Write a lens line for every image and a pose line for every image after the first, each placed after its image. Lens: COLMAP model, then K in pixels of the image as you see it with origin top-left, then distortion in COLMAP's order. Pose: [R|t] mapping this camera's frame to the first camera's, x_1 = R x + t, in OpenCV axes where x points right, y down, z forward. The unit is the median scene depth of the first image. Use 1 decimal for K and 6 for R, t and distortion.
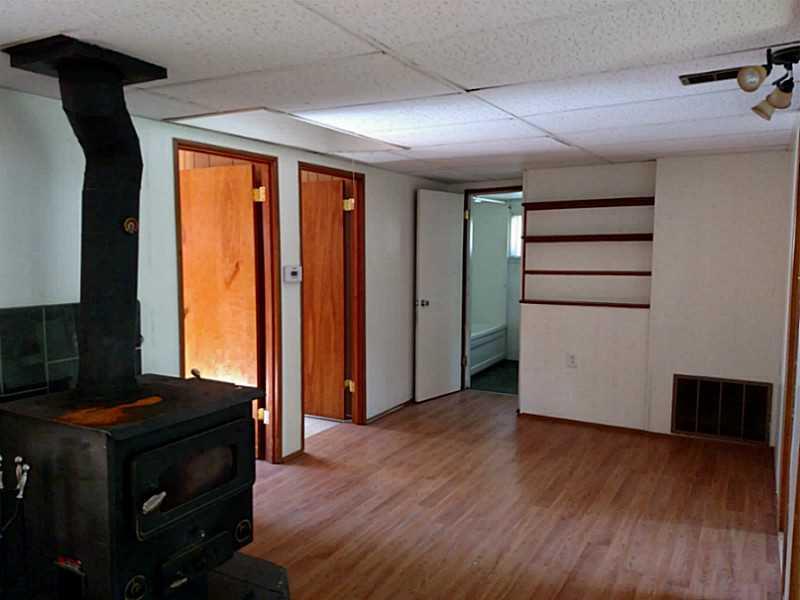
lens RADIAL K [[617.1, 0, 401.3], [0, 617.1, 297.5], [0, 0, 1]] dist [0.076309, -0.095992]
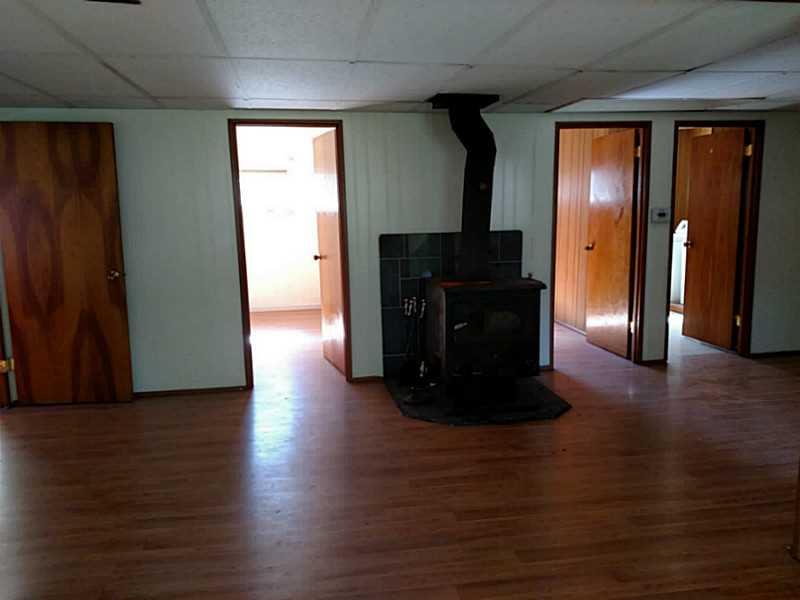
lens RADIAL K [[617.1, 0, 396.6], [0, 617.1, 303.3], [0, 0, 1]] dist [0.076309, -0.095992]
pose [[0.630806, 0.112329, -0.767767, 0.397495], [-0.041247, 0.992921, 0.111382, 0.016415], [0.774843, -0.038593, 0.630974, -0.167634]]
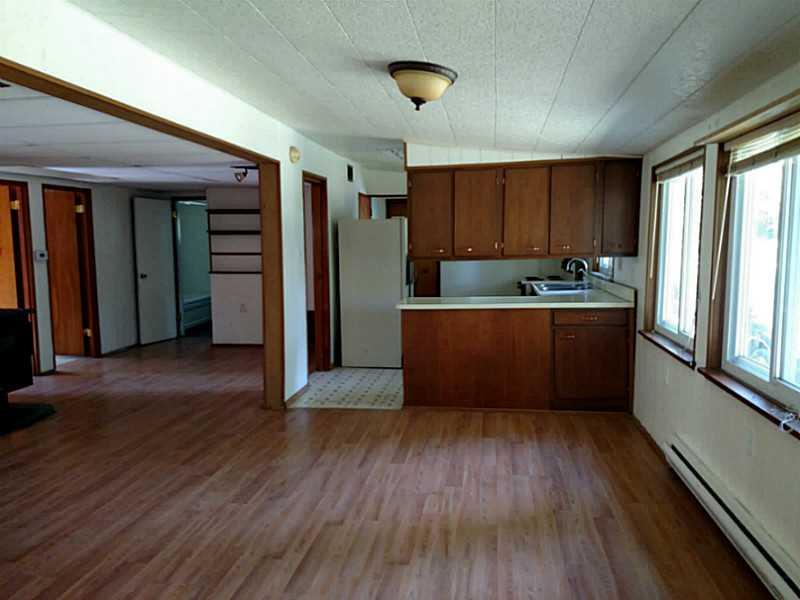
lens RADIAL K [[617.1, 0, 403.9], [0, 617.1, 304.1], [0, 0, 1]] dist [0.076309, -0.095992]
pose [[0.927750, -0.048229, 0.370073, 0.070447], [0.038125, 0.998675, 0.034572, 0.055429], [-0.371250, -0.017966, 0.928359, -0.691698]]
